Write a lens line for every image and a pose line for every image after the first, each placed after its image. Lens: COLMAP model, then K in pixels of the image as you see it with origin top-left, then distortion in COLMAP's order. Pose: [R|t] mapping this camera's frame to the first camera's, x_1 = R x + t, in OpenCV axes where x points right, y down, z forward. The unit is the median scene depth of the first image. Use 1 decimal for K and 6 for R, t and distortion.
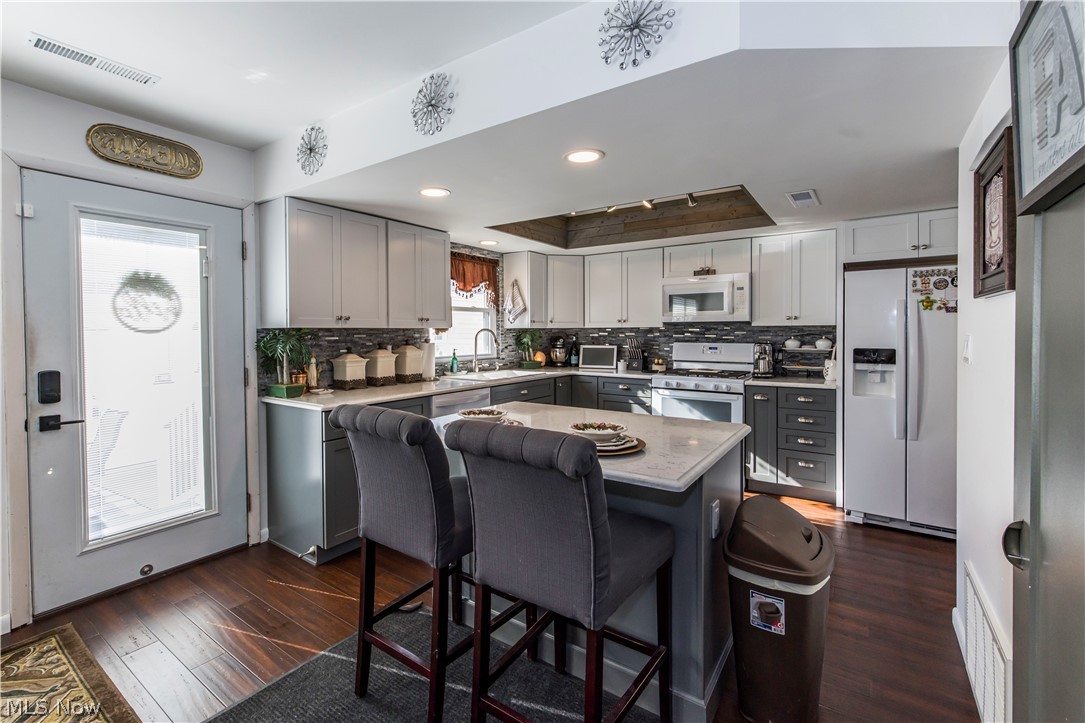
lens RADIAL K [[467.8, 0, 542.3], [0, 467.8, 340.4], [0, 0, 1]] dist [-0.002585, -0.000306]
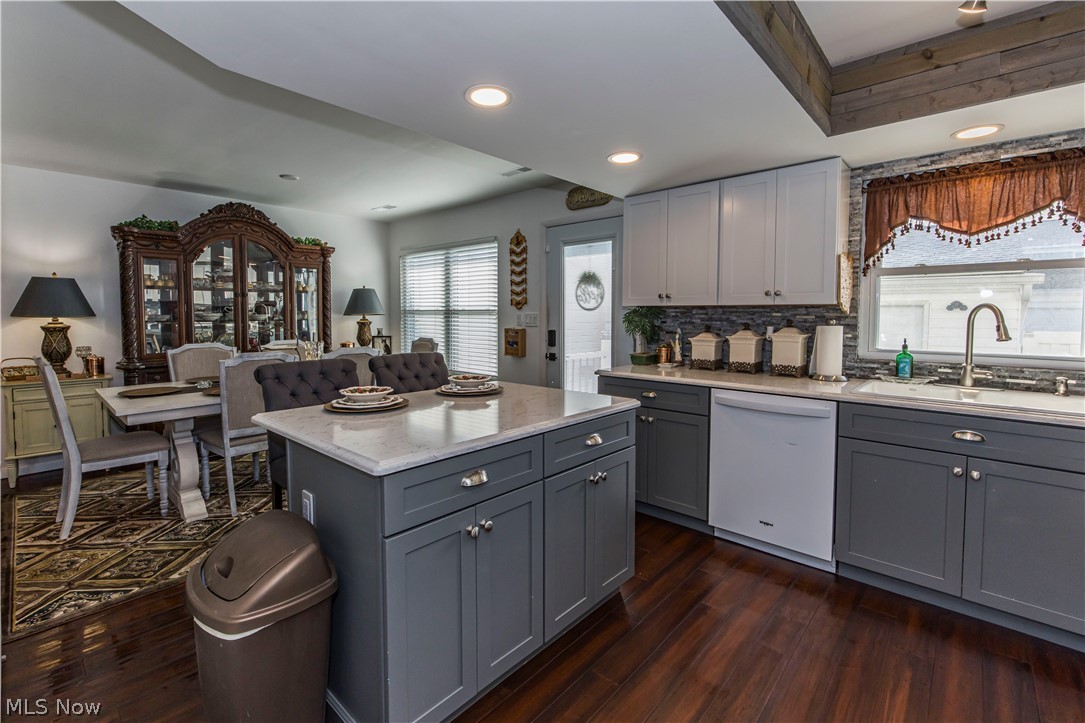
lens RADIAL K [[488.7, 0, 540.1], [0, 488.7, 334.8], [0, 0, 1]] dist [-0.000590, 0.002273]
pose [[-0.131627, 0.046190, -0.990223, 0.511889], [-0.022360, 0.998521, 0.049549, -0.007274], [0.991047, 0.028664, -0.130400, 0.647122]]
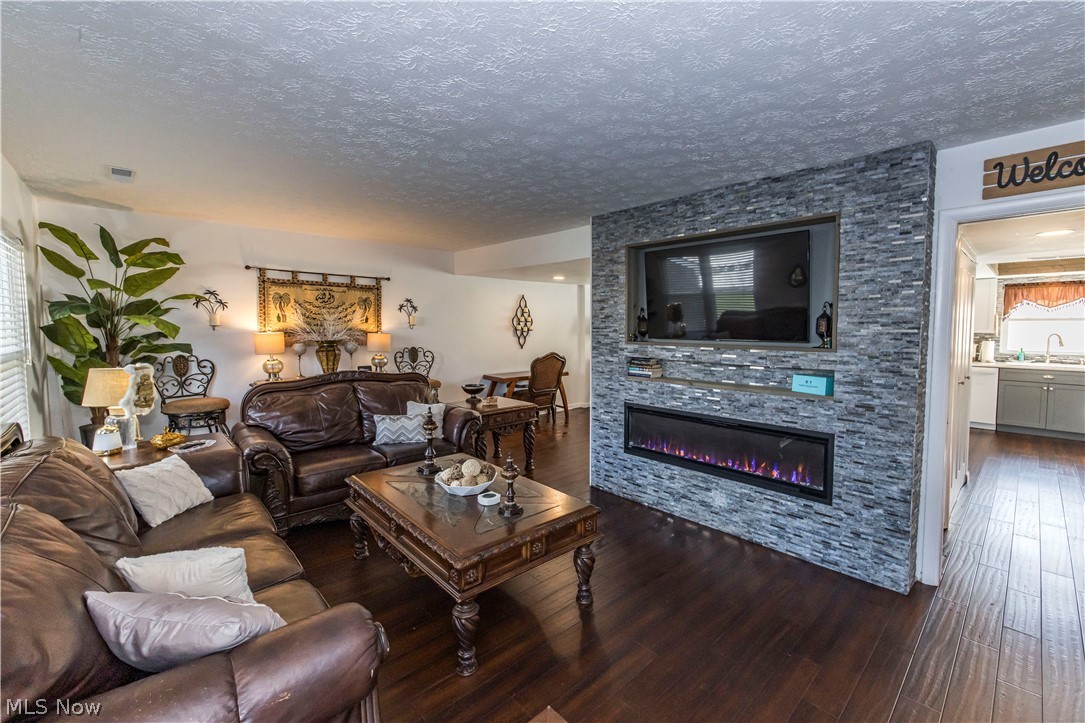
lens RADIAL K [[450.2, 0, 551.4], [0, 450.2, 352.0], [0, 0, 1]] dist [-0.010731, 0.000076]
pose [[-0.214347, 0.058710, -0.974991, 1.673834], [-0.026168, 0.997488, 0.065818, -0.019373], [0.976407, 0.039622, -0.212273, -0.228392]]
